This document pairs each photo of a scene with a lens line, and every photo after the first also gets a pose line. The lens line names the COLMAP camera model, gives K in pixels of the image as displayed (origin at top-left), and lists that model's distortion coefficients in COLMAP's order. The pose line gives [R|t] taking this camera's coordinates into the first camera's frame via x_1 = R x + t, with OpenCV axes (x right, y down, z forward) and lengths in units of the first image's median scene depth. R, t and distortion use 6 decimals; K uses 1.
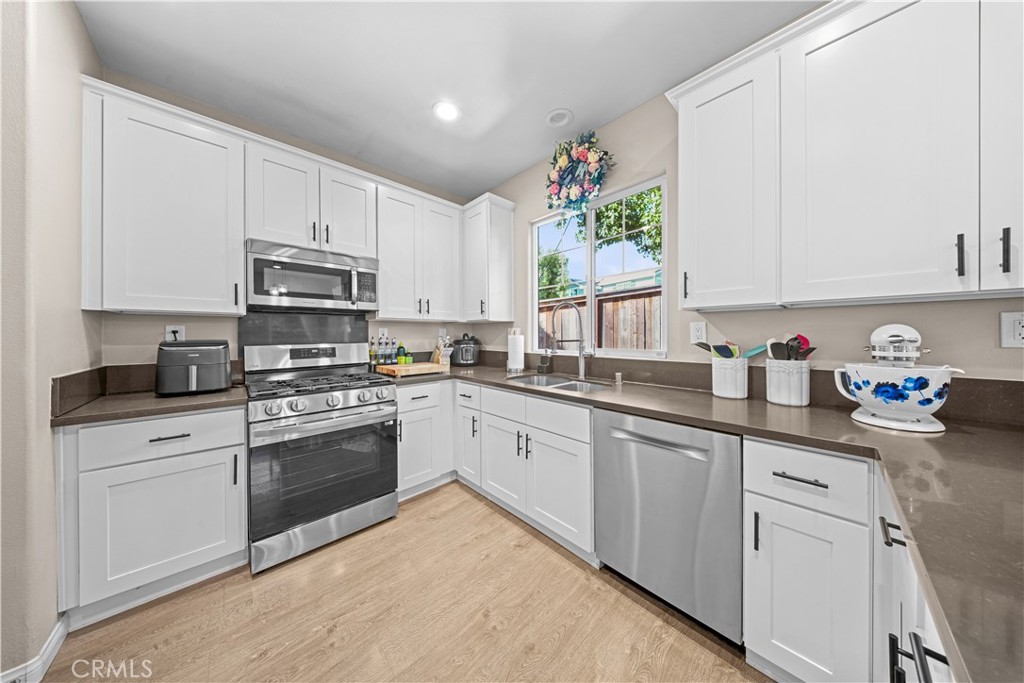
lens RADIAL K [[301.8, 0, 513.6], [0, 301.8, 335.6], [0, 0, 1]] dist [0.001509, -0.001754]
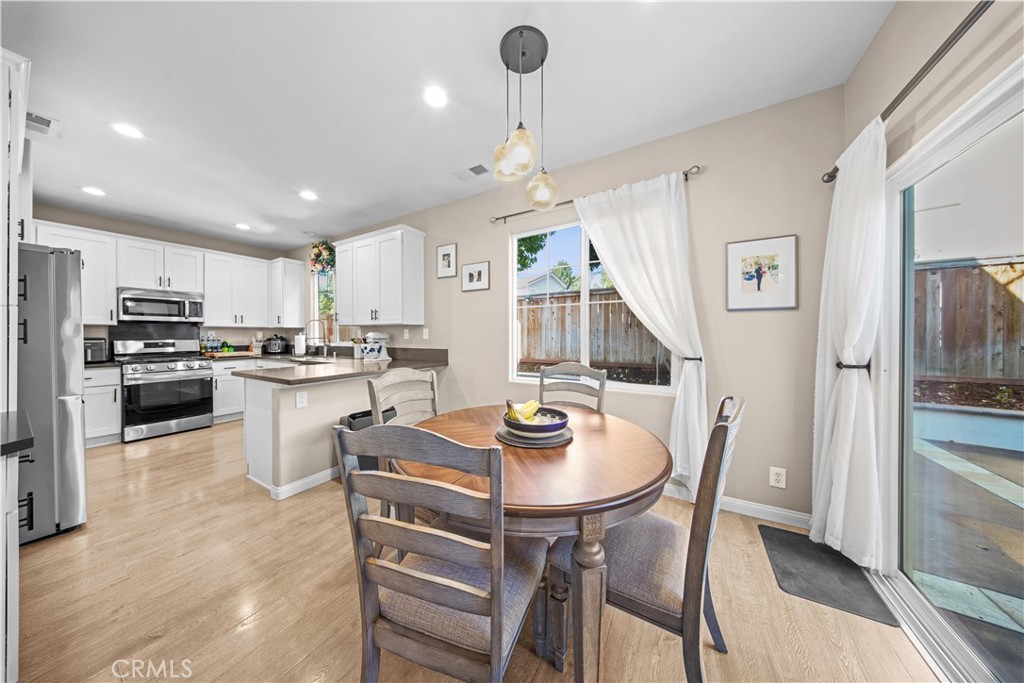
lens RADIAL K [[301.8, 0, 510.6], [0, 301.8, 335.8], [0, 0, 1]] dist [0.001509, -0.001754]
pose [[0.960324, 0.001215, 0.278884, 0.960586], [-0.000738, 0.999998, -0.001816, 0.004413], [-0.278886, 0.001538, 0.960323, -1.485511]]
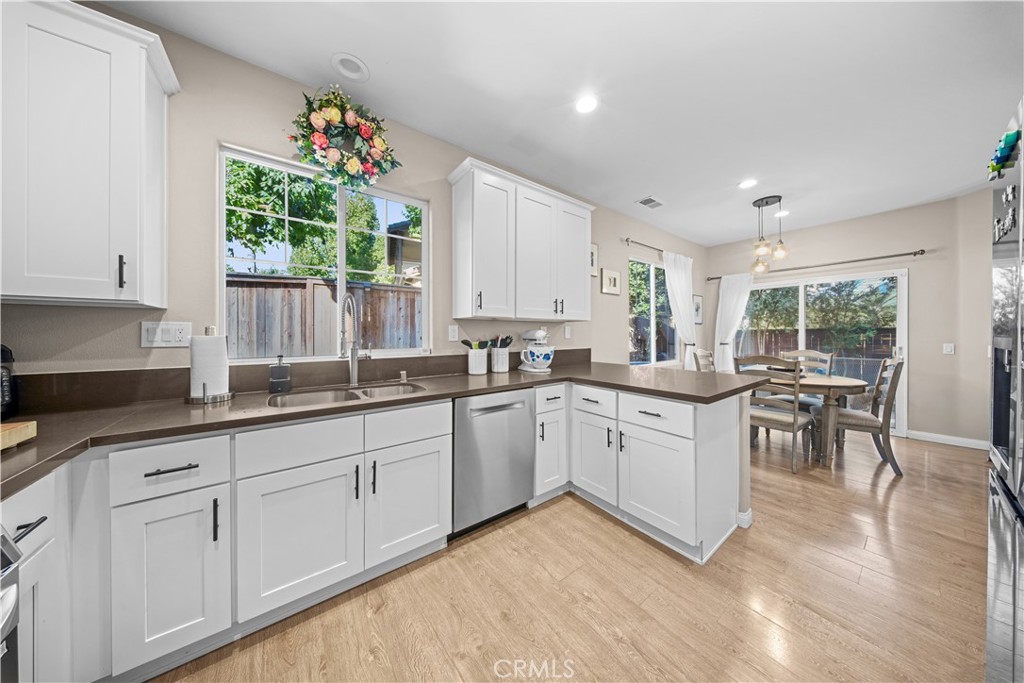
lens RADIAL K [[301.8, 0, 509.5], [0, 301.8, 335.3], [0, 0, 1]] dist [0.001509, -0.001754]
pose [[0.114596, 0.000444, 0.993412, -0.631711], [0.007188, 0.999973, -0.001276, 0.003799], [-0.993386, 0.007287, 0.114590, 0.511876]]
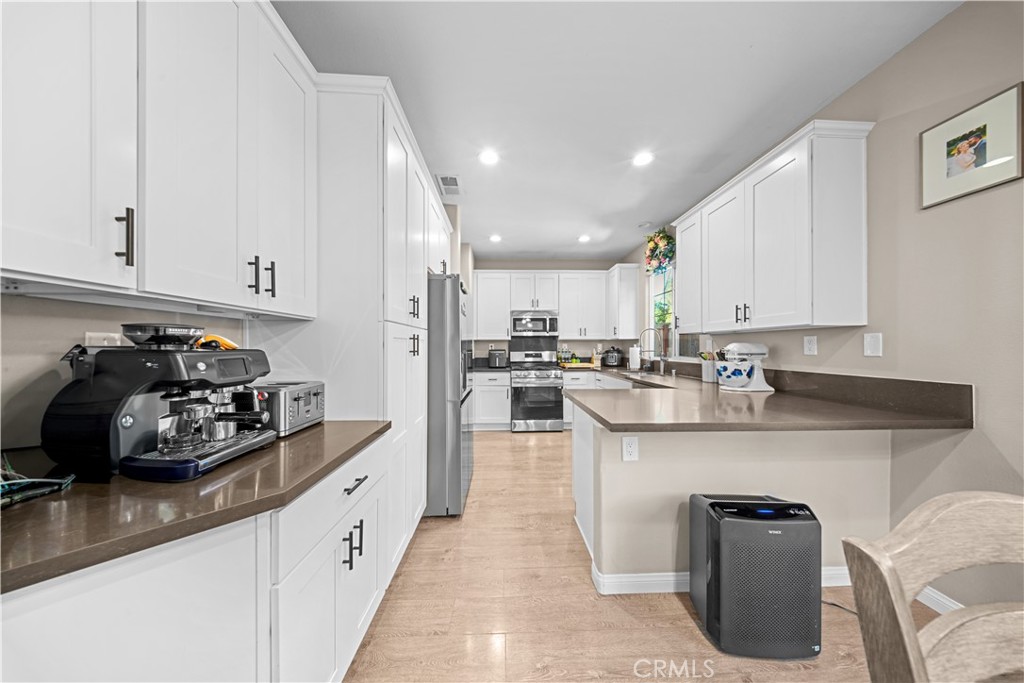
lens RADIAL K [[301.8, 0, 516.6], [0, 301.8, 349.0], [0, 0, 1]] dist [0.001509, -0.001754]
pose [[0.758653, 0.005116, -0.651475, 0.774990], [-0.002673, 0.999985, 0.004740, -0.000547], [0.651490, -0.001854, 0.758655, -0.862268]]
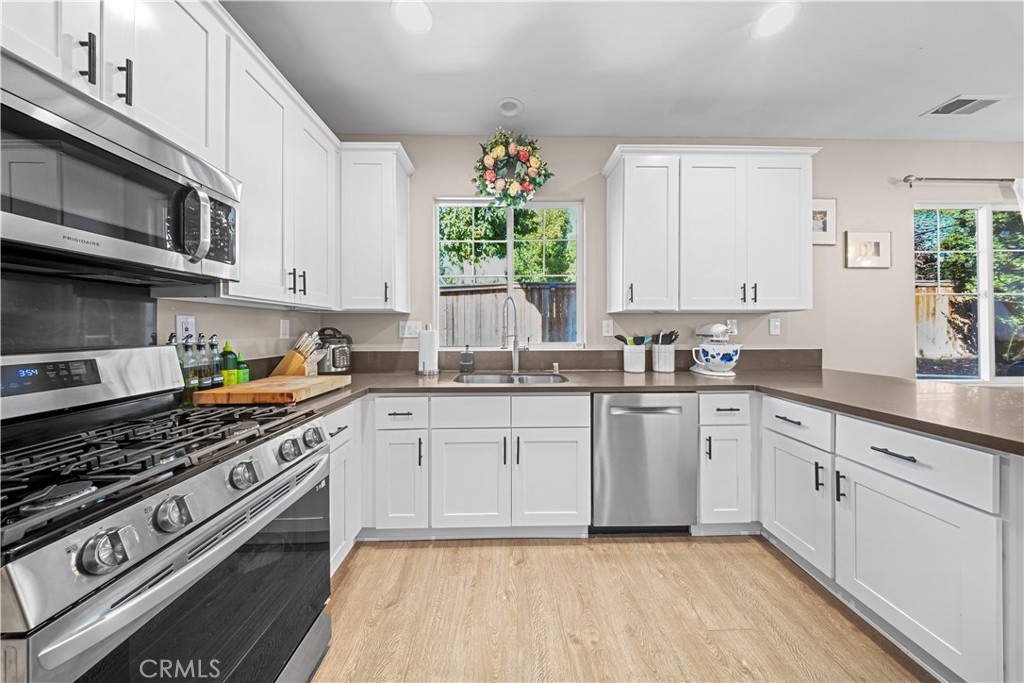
lens RADIAL K [[301.8, 0, 510.7], [0, 301.8, 331.0], [0, 0, 1]] dist [0.001509, -0.001754]
pose [[0.669825, -0.000478, 0.742519, -0.597350], [0.003953, 0.999988, -0.002923, 0.005059], [-0.742509, 0.004893, 0.669819, 0.363977]]
